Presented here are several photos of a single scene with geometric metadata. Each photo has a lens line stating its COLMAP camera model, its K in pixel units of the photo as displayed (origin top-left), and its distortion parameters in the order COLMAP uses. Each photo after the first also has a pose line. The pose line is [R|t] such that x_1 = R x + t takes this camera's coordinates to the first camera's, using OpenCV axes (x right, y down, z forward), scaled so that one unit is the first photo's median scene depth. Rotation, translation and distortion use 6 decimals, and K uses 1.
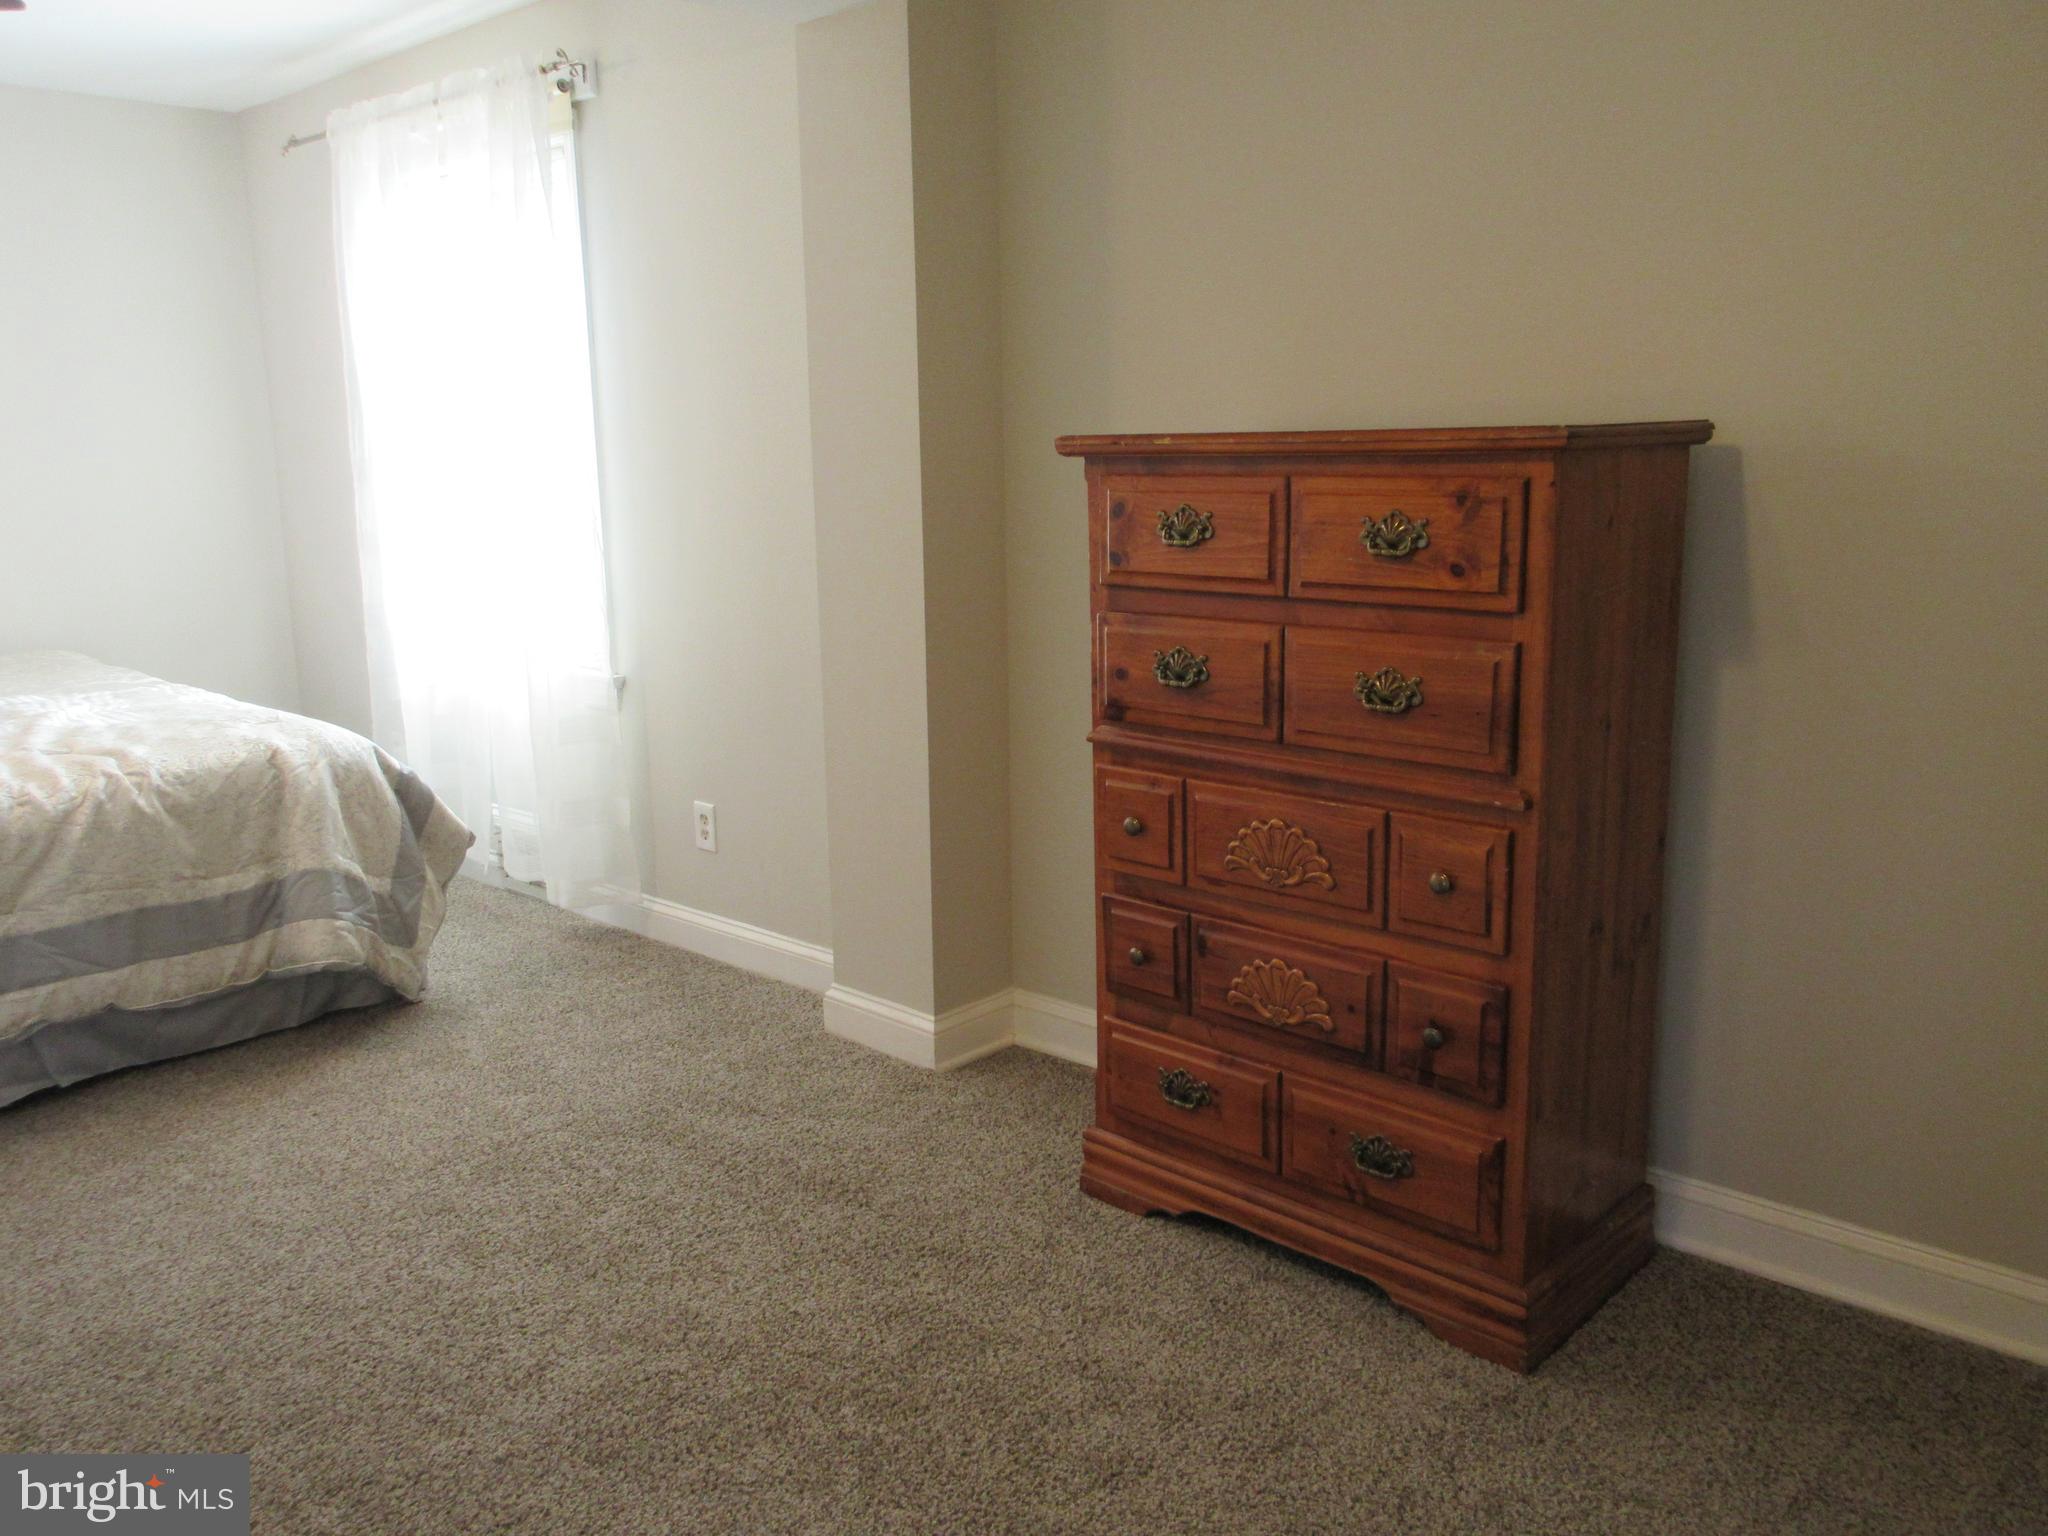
lens RADIAL K [[1540.9, 0, 1024.3], [0, 1540.9, 765.3], [0, 0, 1]] dist [-0.009079, -0.003601]
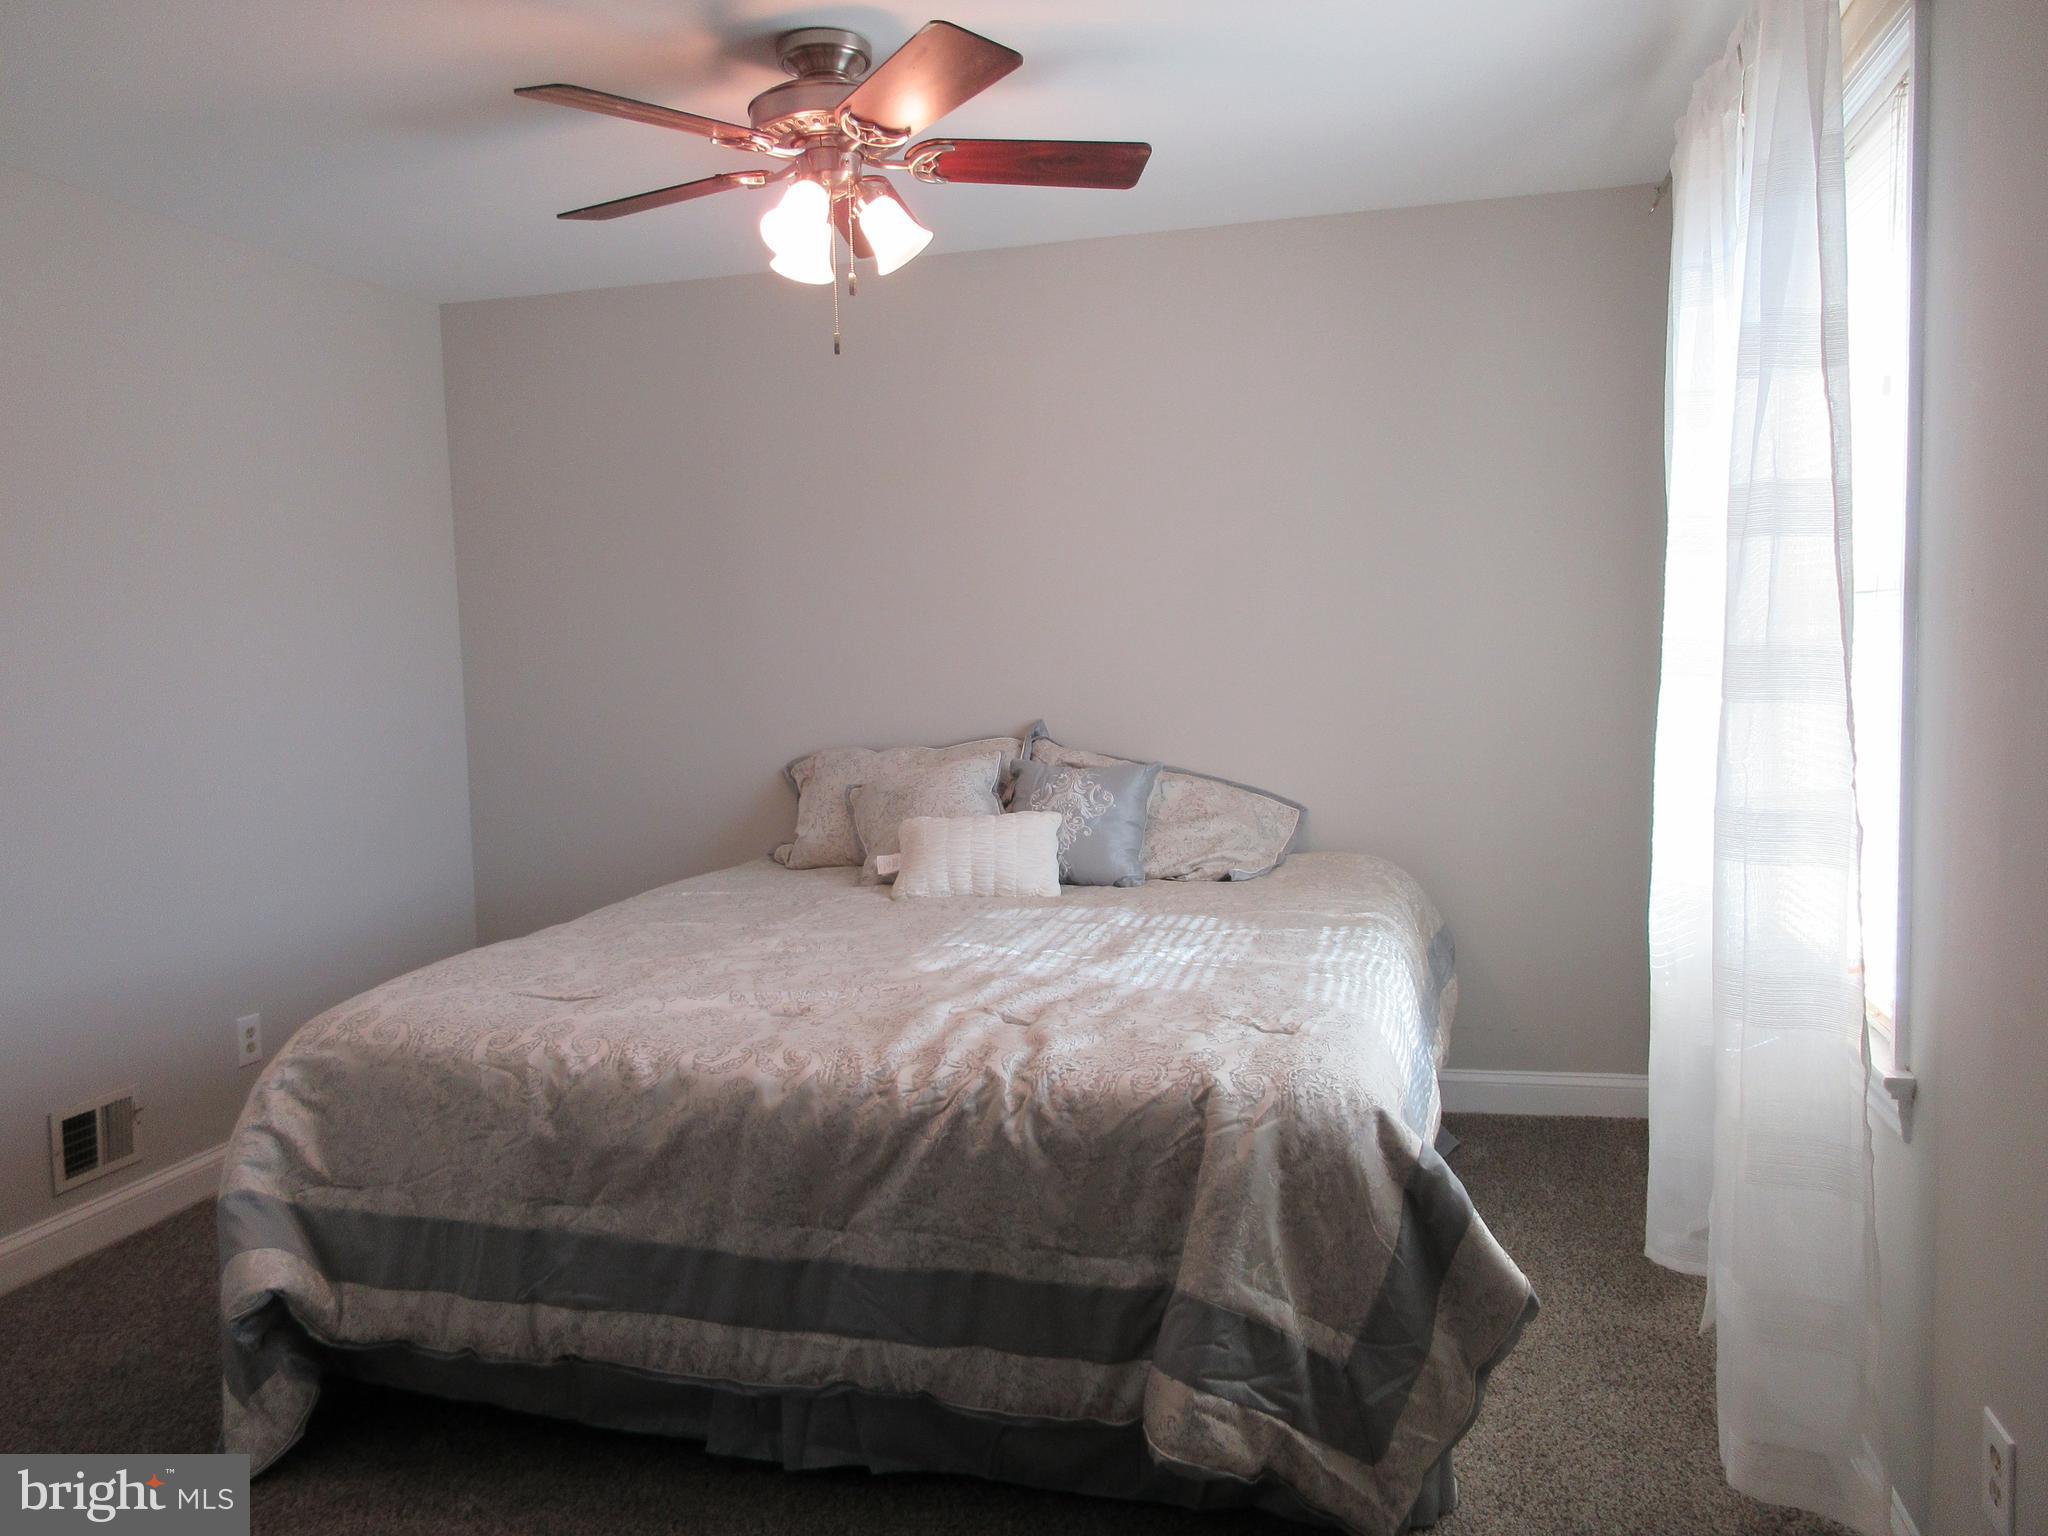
lens RADIAL K [[1520.3, 0, 1024.2], [0, 1520.3, 772.8], [0, 0, 1]] dist [-0.004108, 0.006926]
pose [[0.462283, 0.080543, -0.883067, 0.035944], [-0.160873, 0.986958, 0.005802, -0.138484], [0.872017, 0.139379, 0.469211, 0.635400]]
